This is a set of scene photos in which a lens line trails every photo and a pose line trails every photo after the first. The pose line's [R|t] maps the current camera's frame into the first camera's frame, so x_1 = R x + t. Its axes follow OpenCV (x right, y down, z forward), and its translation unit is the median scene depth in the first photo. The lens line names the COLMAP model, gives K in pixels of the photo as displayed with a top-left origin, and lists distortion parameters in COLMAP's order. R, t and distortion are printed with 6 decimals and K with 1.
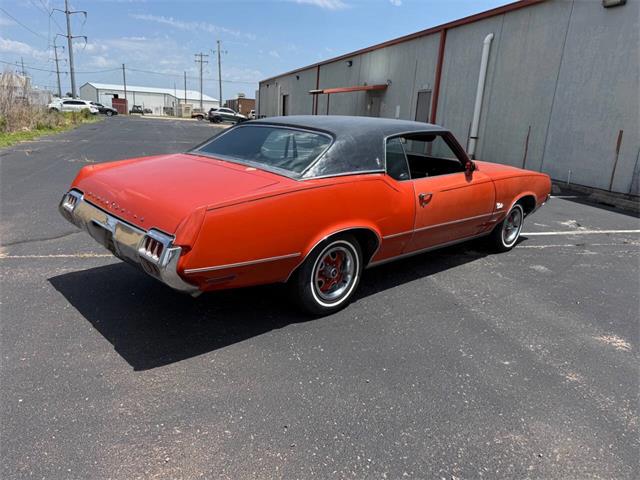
lens RADIAL K [[459.3, 0, 318.8], [0, 459.3, 238.7], [0, 0, 1]] dist [0.025566, -0.033720]
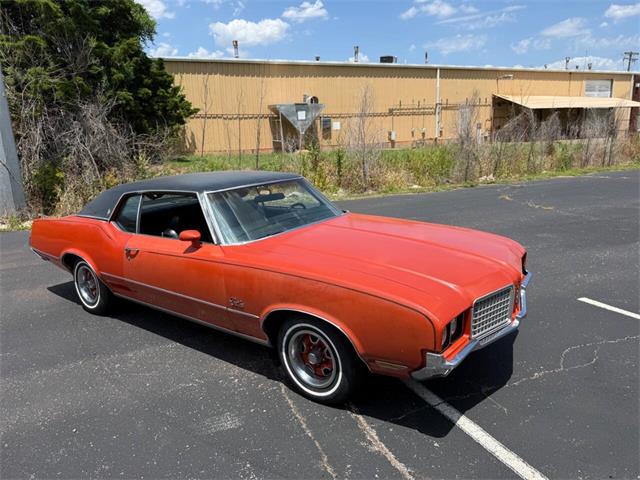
lens RADIAL K [[459.3, 0, 318.7], [0, 459.3, 242.5], [0, 0, 1]] dist [0.025566, -0.033720]
pose [[0.163834, 0.165909, -0.972437, 0.441613], [-0.215376, 0.967991, 0.128864, -0.113145], [0.962690, 0.188327, 0.194322, 0.403545]]
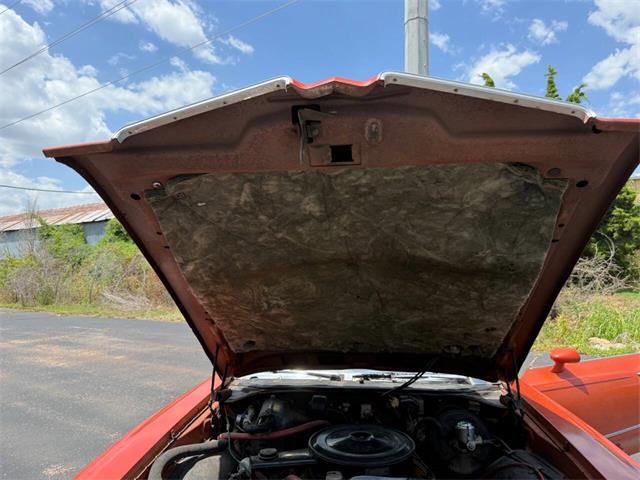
lens RADIAL K [[459.3, 0, 318.4], [0, 459.3, 241.9], [0, 0, 1]] dist [0.025566, -0.033720]
pose [[-0.761974, -0.097529, -0.640222, 0.263116], [-0.211008, 0.972036, 0.103059, -0.159448], [0.612268, 0.213620, -0.761246, 0.602859]]
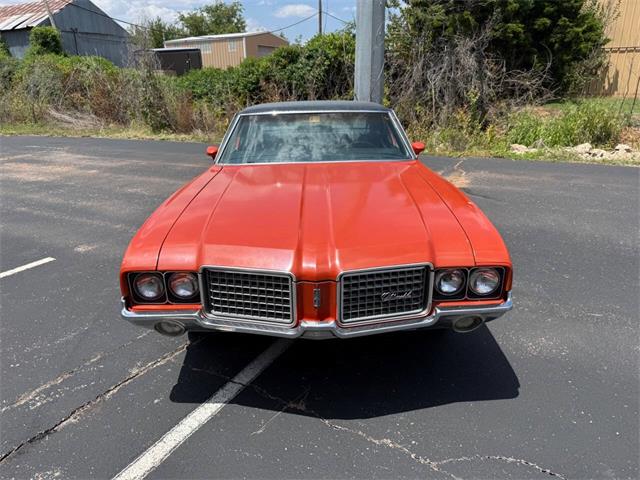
lens RADIAL K [[459.3, 0, 317.8], [0, 459.3, 242.1], [0, 0, 1]] dist [0.025566, -0.033720]
pose [[-0.691701, 0.185471, -0.697961, 0.327061], [-0.217298, 0.868221, 0.446064, -0.173413], [0.688717, 0.460209, -0.560247, 0.662209]]
